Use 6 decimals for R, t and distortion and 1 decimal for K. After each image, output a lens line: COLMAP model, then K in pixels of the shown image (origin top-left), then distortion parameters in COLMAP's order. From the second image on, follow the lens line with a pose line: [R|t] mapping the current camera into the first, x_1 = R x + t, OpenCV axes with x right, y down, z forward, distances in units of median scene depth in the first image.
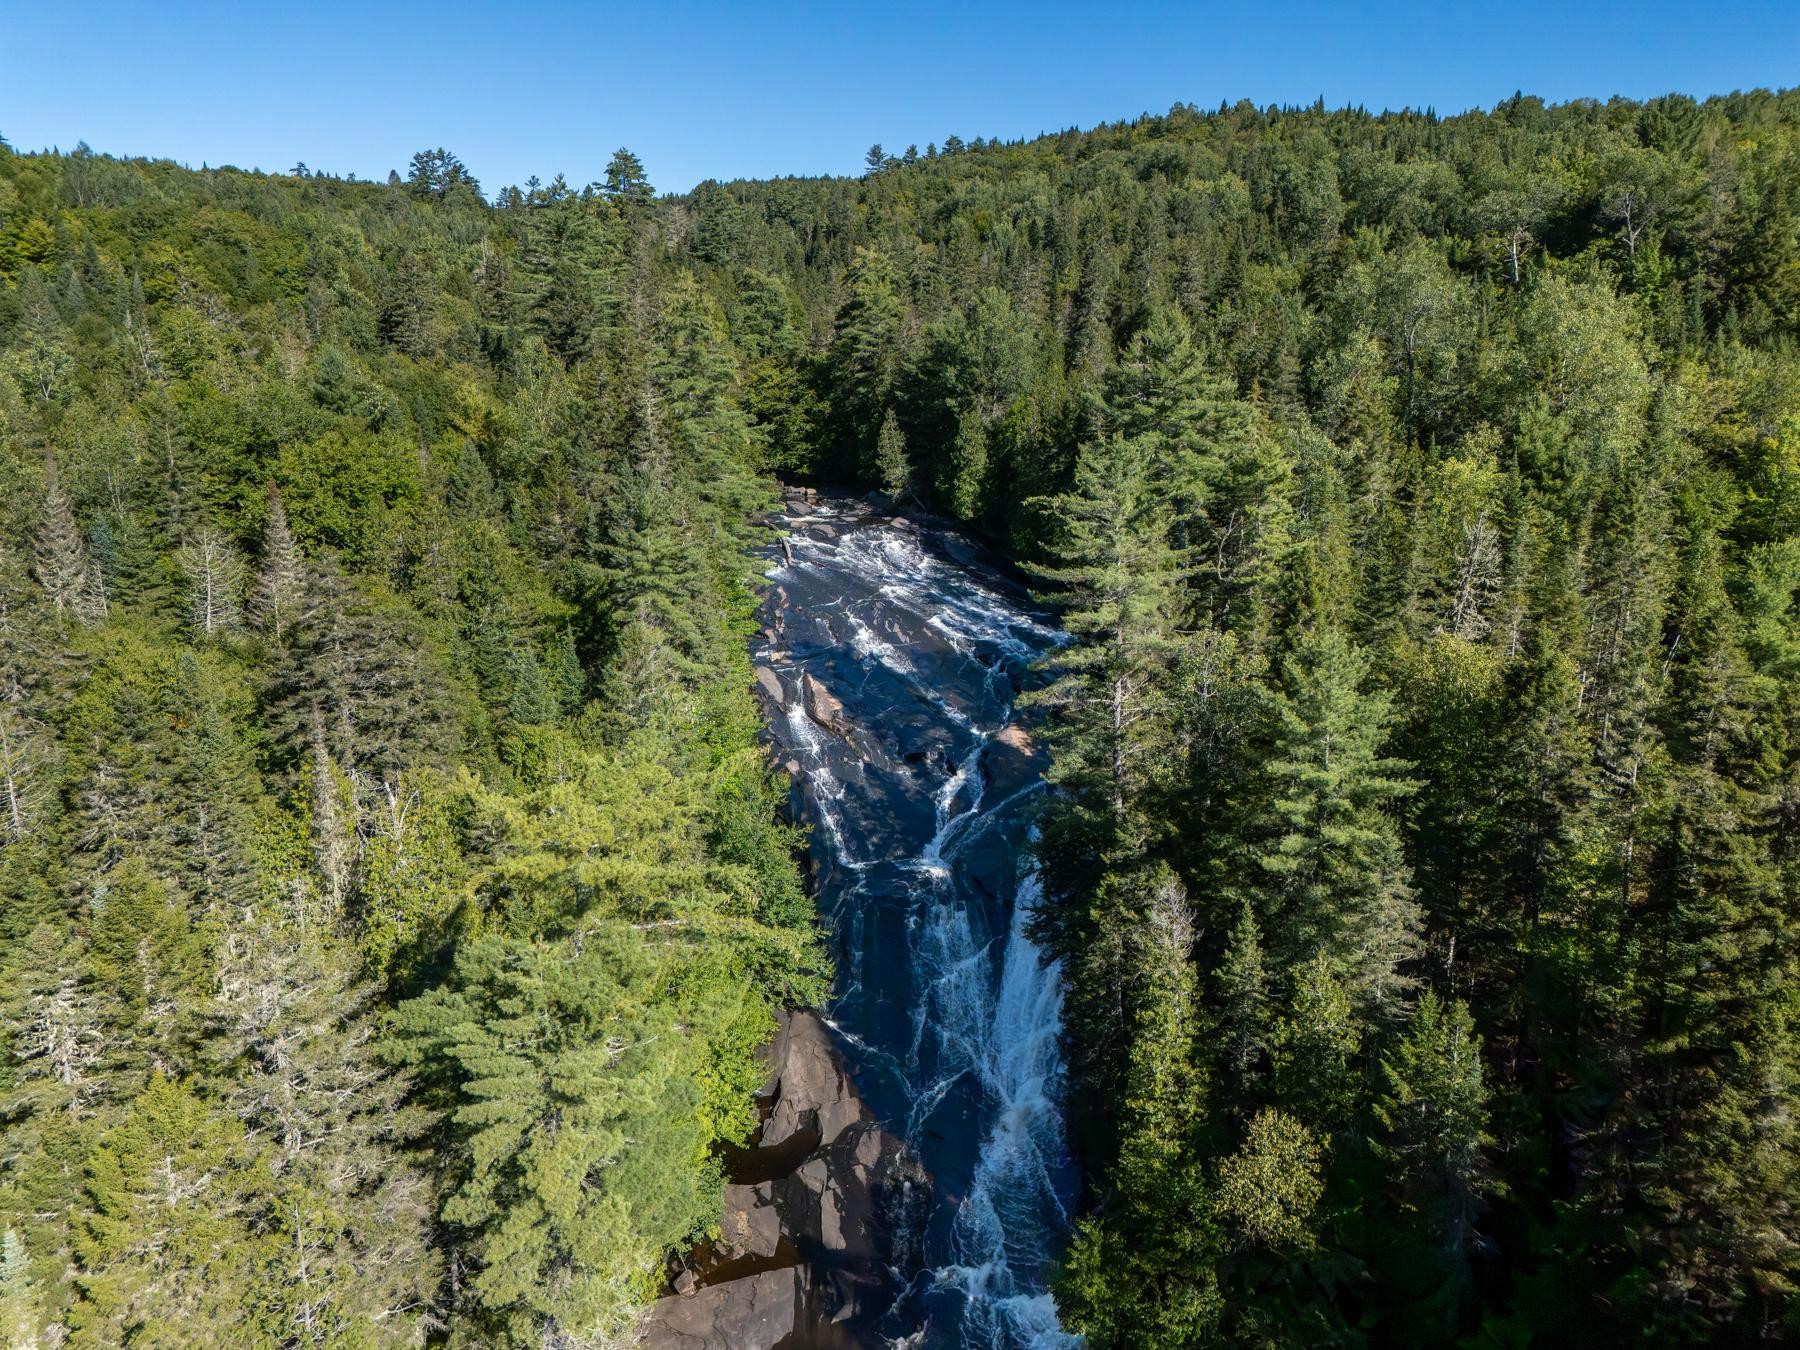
lens RADIAL K [[1311.3, 0, 911.1], [0, 1311.3, 662.8], [0, 0, 1]] dist [0.079007, -0.080945]
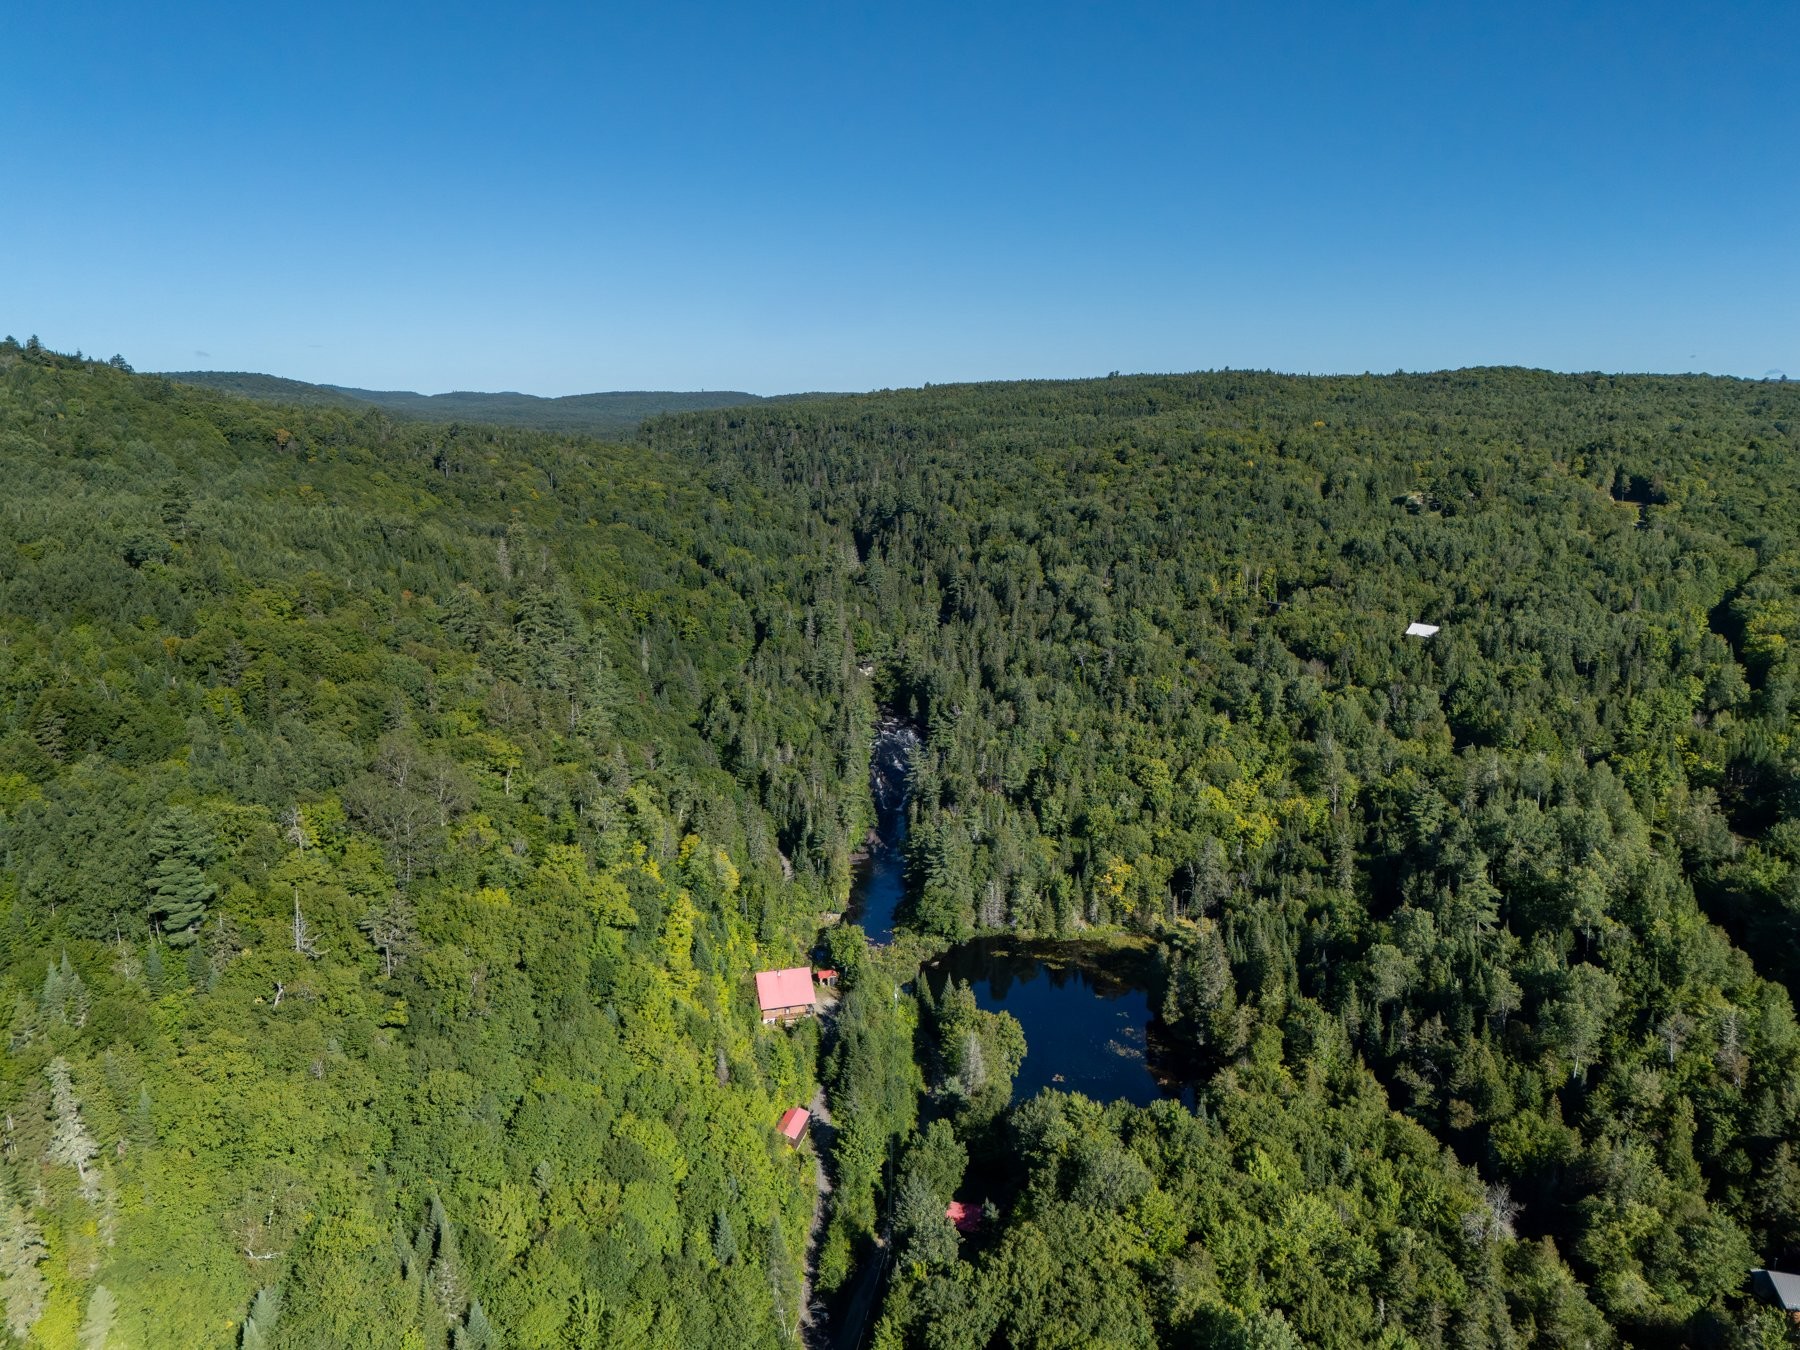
lens RADIAL K [[1309.8, 0, 901.7], [0, 1309.8, 656.9], [0, 0, 1]] dist [0.092375, -0.083991]
pose [[0.992389, 0.027801, -0.119966, 0.446463], [-0.033854, 0.998239, -0.048718, -0.141528], [0.118401, 0.052409, 0.991582, -2.995332]]
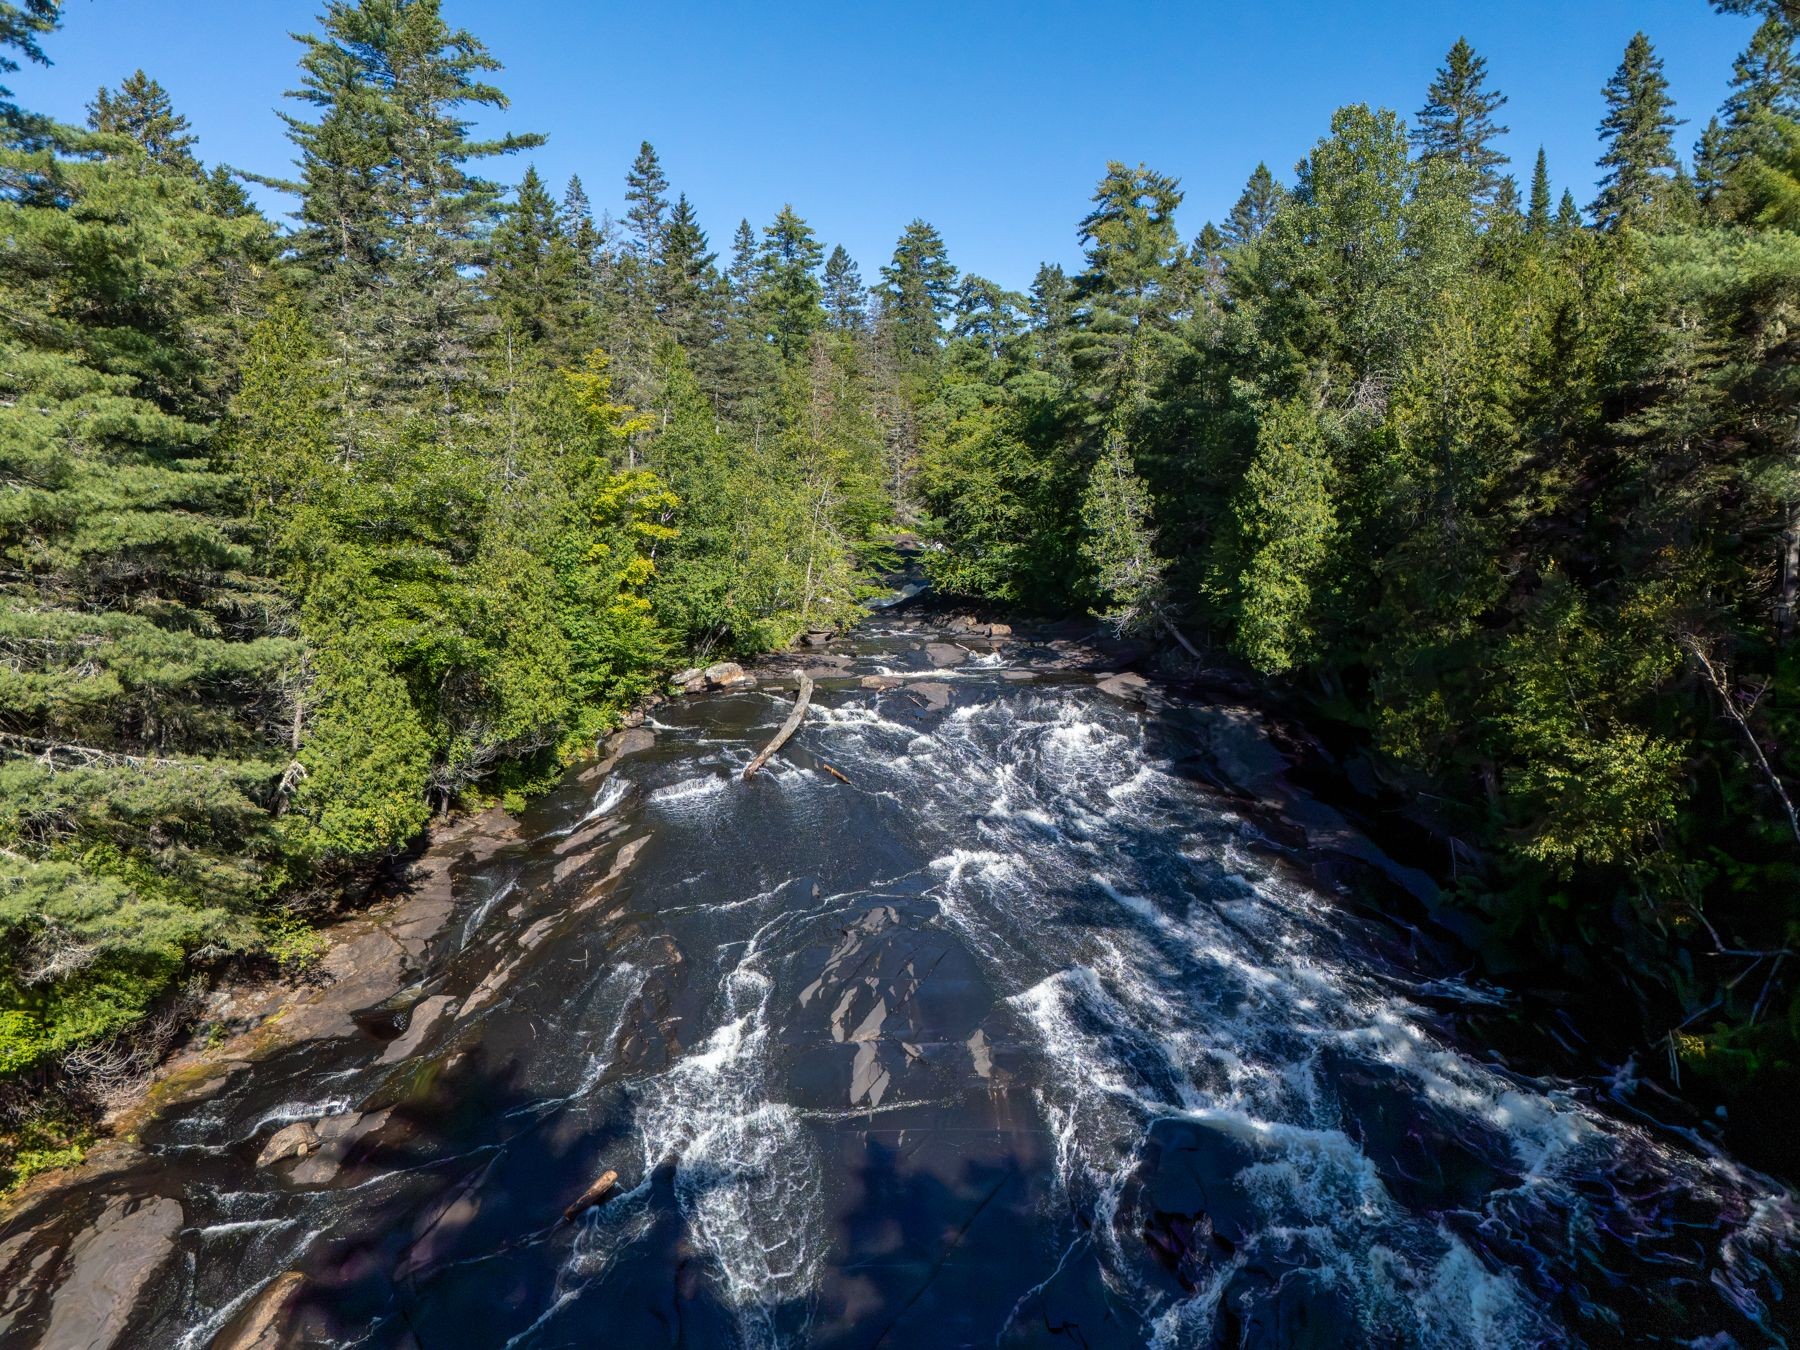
lens RADIAL K [[1355.0, 0, 908.9], [0, 1355.0, 649.9], [0, 0, 1]] dist [0.134400, -0.161395]
pose [[0.945984, 0.011672, -0.324003, 0.080044], [-0.063443, 0.986696, -0.149688, -0.056732], [0.317945, 0.162158, 0.934139, 0.672830]]
